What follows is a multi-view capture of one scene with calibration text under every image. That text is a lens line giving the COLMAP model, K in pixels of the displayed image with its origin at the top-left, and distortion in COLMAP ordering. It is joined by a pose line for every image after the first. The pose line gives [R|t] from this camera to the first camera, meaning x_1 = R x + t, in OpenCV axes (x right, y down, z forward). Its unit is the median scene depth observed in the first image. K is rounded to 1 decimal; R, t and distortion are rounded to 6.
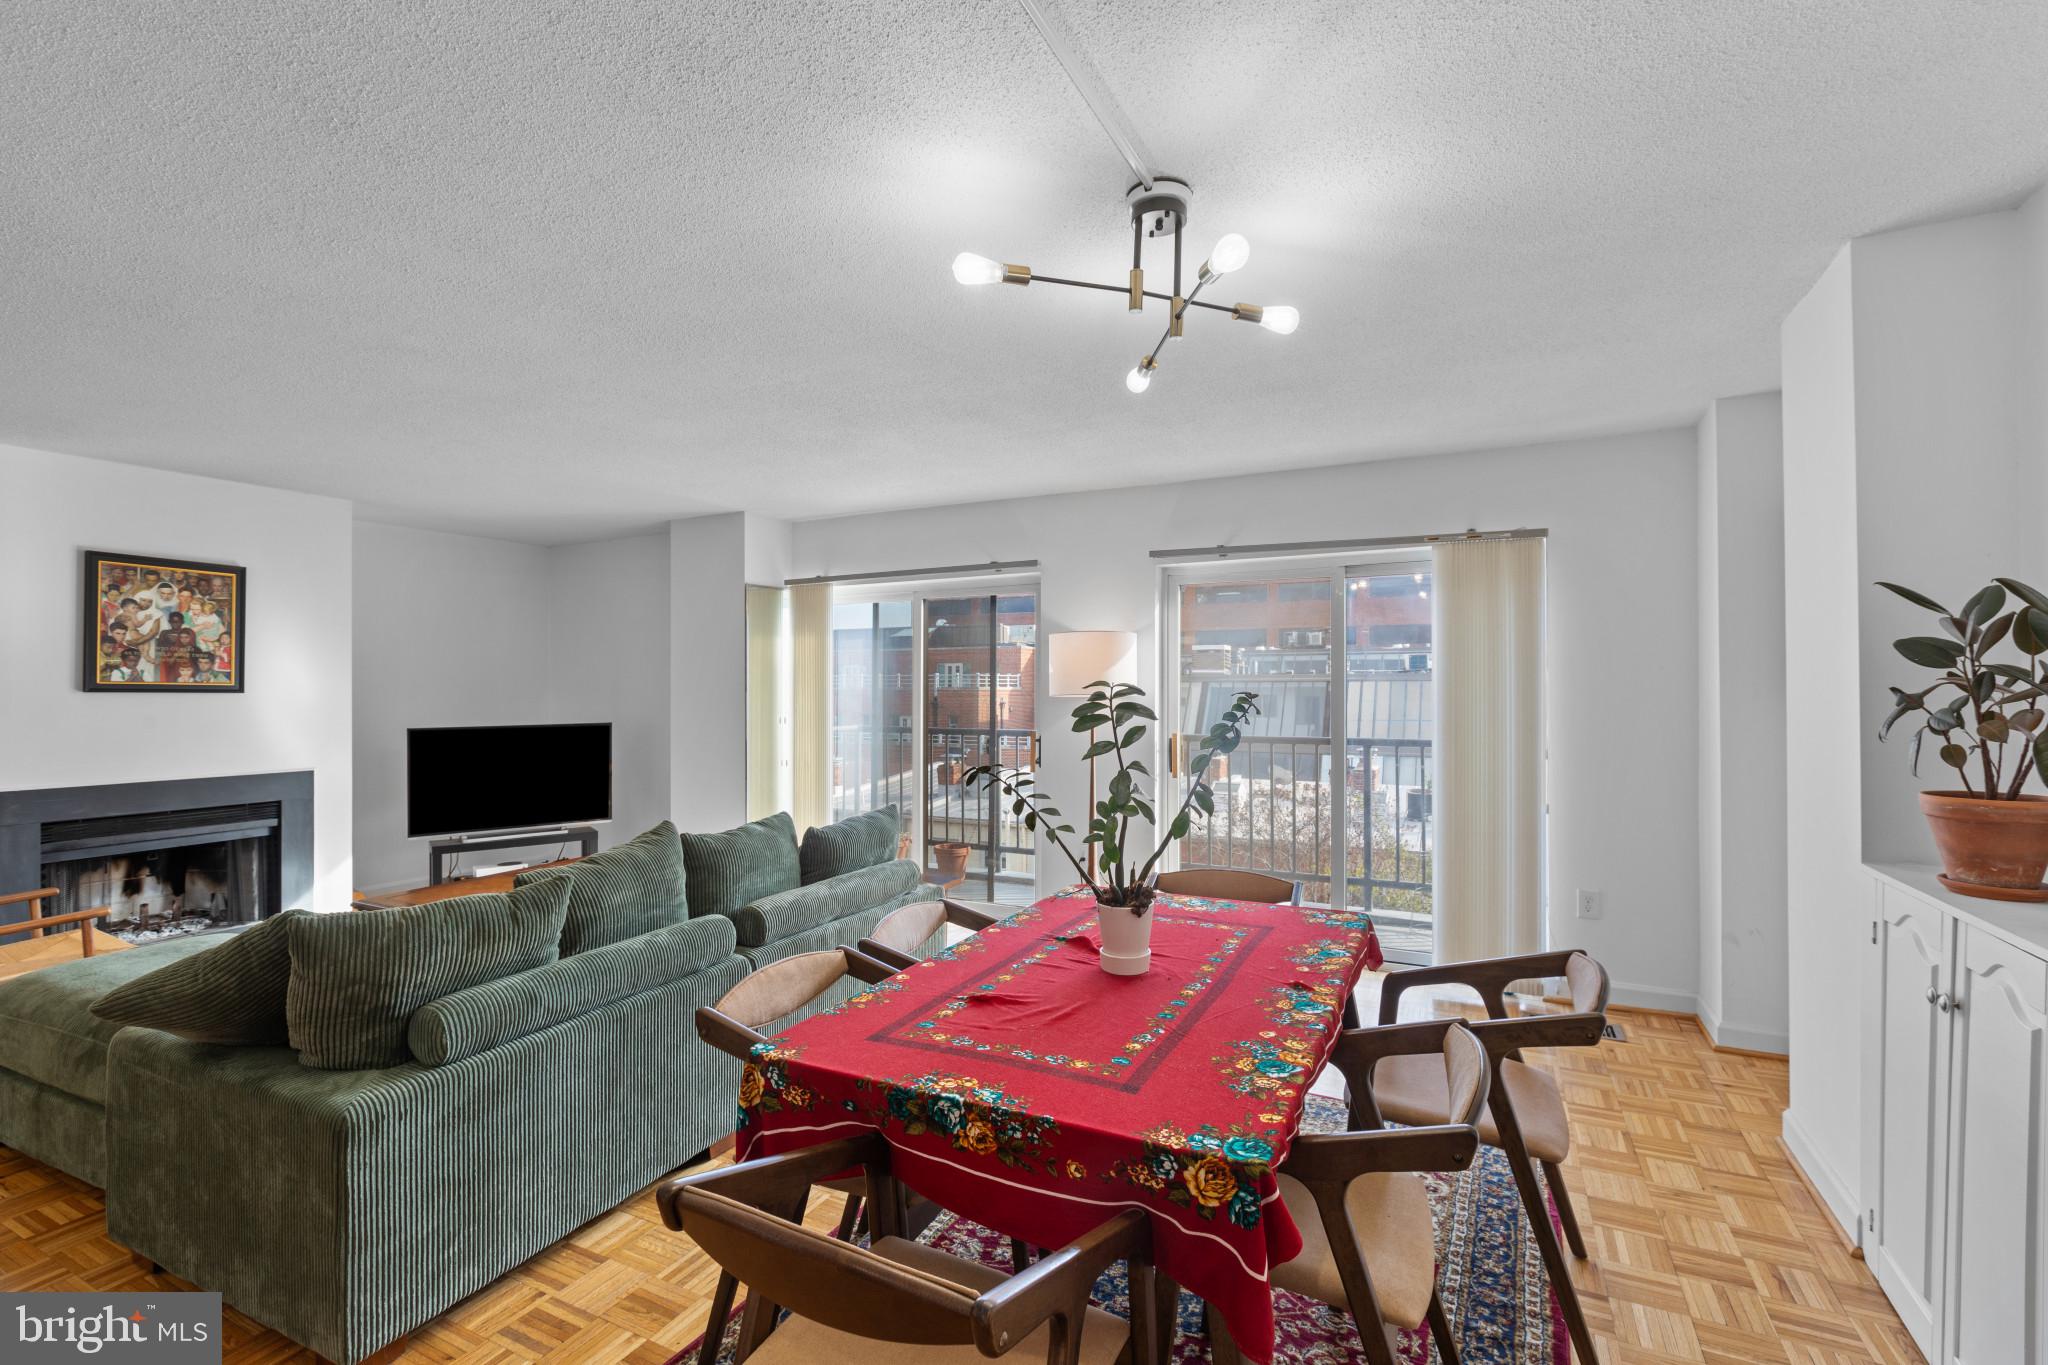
lens RADIAL K [[904.9, 0, 1022.7], [0, 904.9, 678.0], [0, 0, 1]] dist [-0.001045, 0.000541]
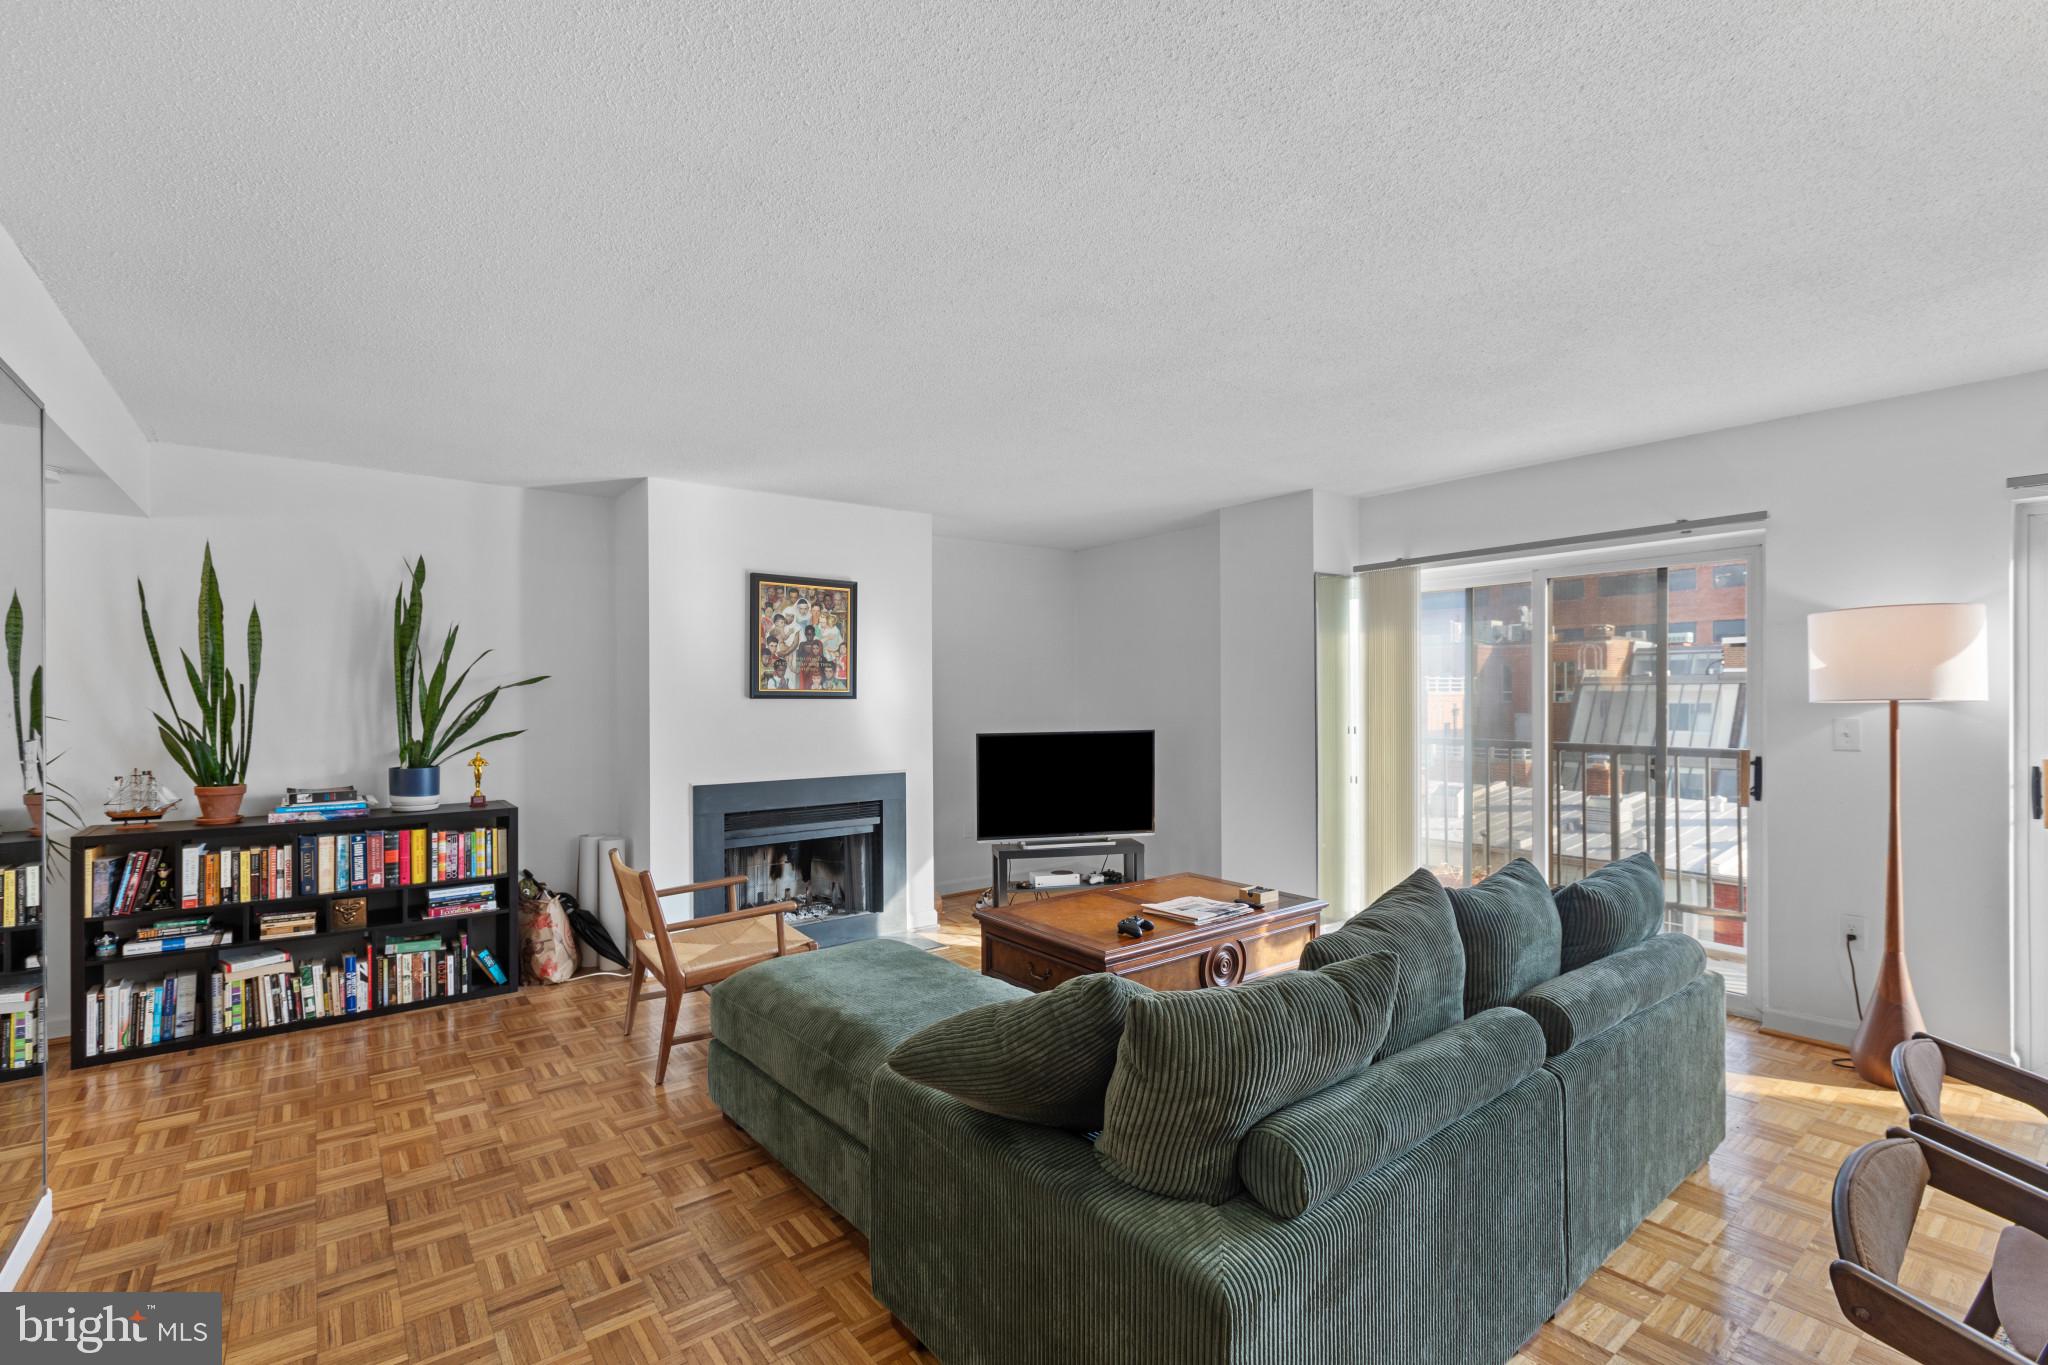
lens RADIAL K [[904.9, 0, 1022.7], [0, 904.9, 678.0], [0, 0, 1]] dist [-0.001045, 0.000541]
pose [[0.905287, -0.011576, -0.424642, -0.238076], [0.009485, 0.999930, -0.007038, 0.001074], [0.424694, 0.002344, 0.905334, 0.116316]]
